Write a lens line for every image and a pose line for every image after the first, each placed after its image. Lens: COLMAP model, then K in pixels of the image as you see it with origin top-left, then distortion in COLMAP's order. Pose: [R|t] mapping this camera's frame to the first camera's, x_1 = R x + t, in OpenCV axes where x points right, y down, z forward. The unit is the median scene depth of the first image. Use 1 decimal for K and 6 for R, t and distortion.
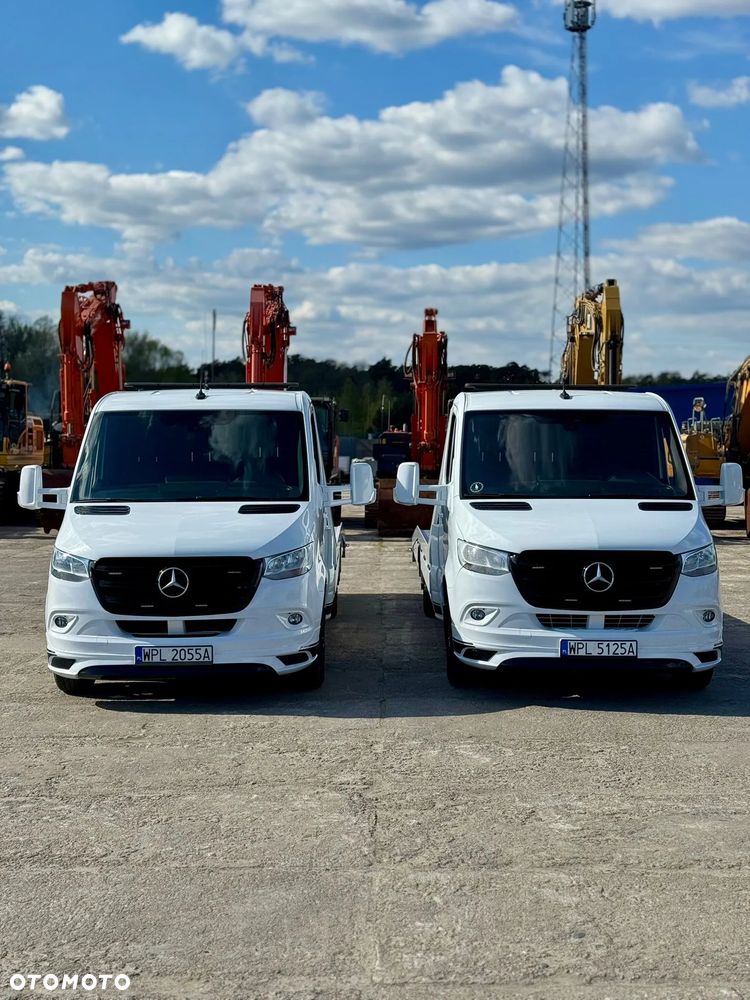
lens RADIAL K [[1383.8, 0, 375.0], [0, 1383.8, 500.0], [0, 0, 1]] dist [0.129927, -0.063265]
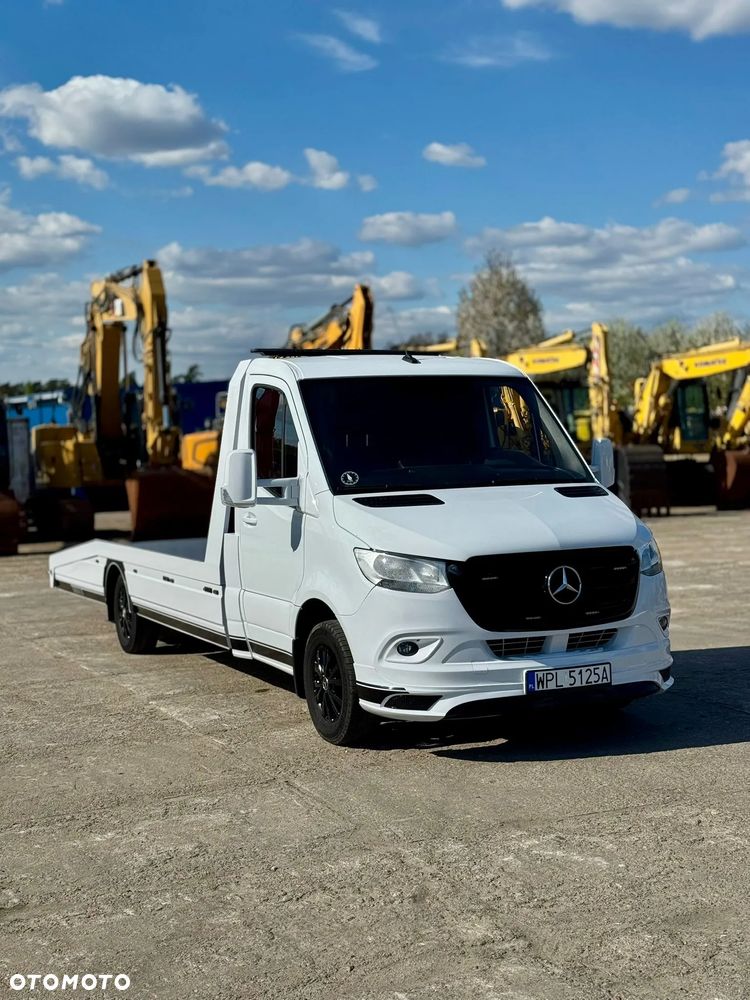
lens RADIAL K [[1383.8, 0, 375.0], [0, 1383.8, 500.0], [0, 0, 1]] dist [0.129927, -0.063265]
pose [[0.905995, -0.048362, 0.420517, -0.250875], [0.050840, 0.998693, 0.005323, -0.000725], [-0.420225, 0.016557, 0.907269, 0.343884]]
